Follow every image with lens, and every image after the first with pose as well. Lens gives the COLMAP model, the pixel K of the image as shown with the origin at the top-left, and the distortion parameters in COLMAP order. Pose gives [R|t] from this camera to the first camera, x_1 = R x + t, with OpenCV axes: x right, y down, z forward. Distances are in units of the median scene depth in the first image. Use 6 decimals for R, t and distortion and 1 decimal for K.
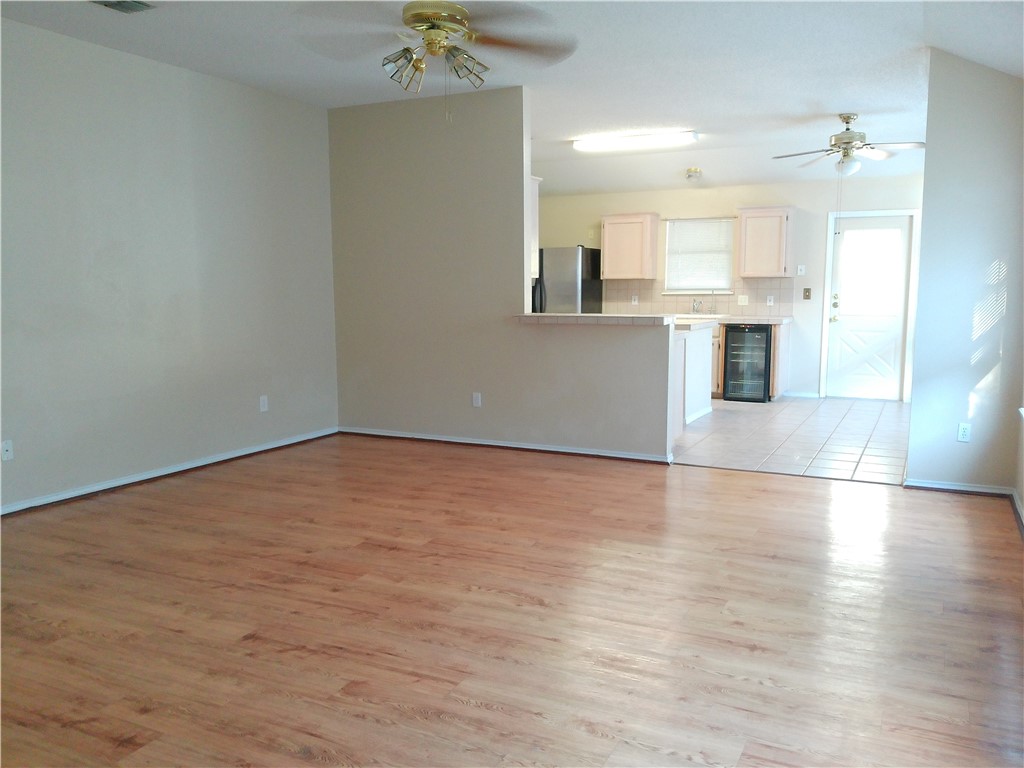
lens RADIAL K [[838.7, 0, 511.0], [0, 838.7, 384.9], [0, 0, 1]] dist [0.034696, -0.027161]
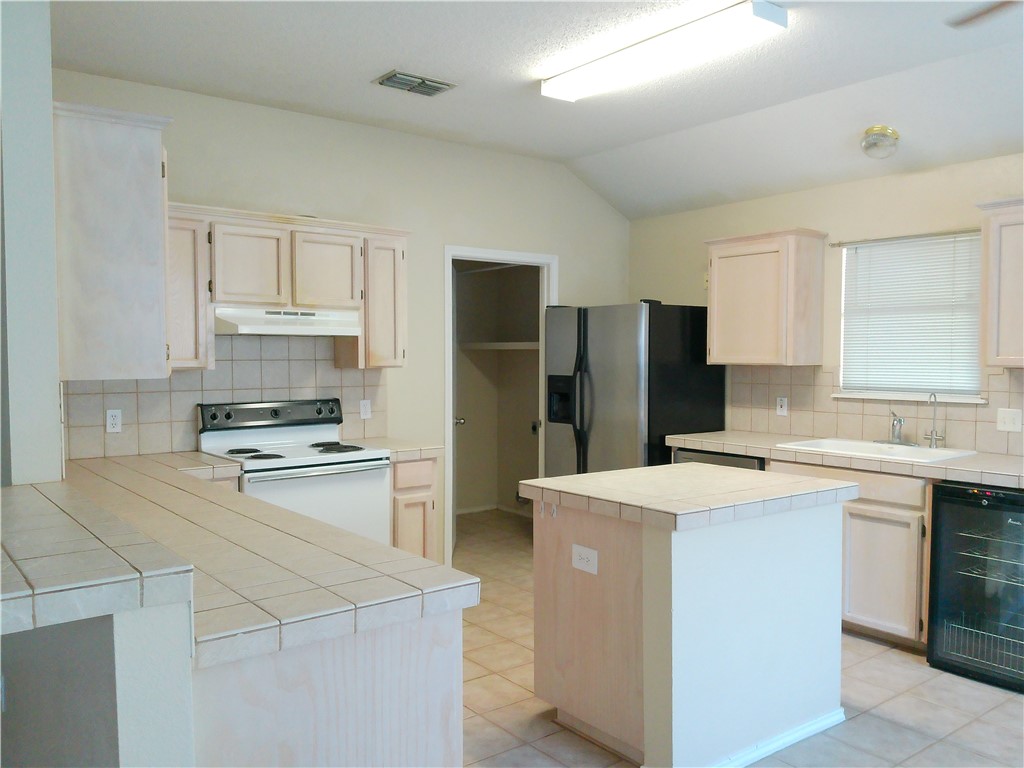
lens RADIAL K [[838.7, 0, 545.9], [0, 838.7, 379.7], [0, 0, 1]] dist [0.034696, -0.027161]
pose [[0.917206, 0.017450, -0.398032, 0.235547], [-0.050025, 0.996178, -0.071603, -0.079776], [0.395261, 0.085587, 0.914573, 0.521880]]
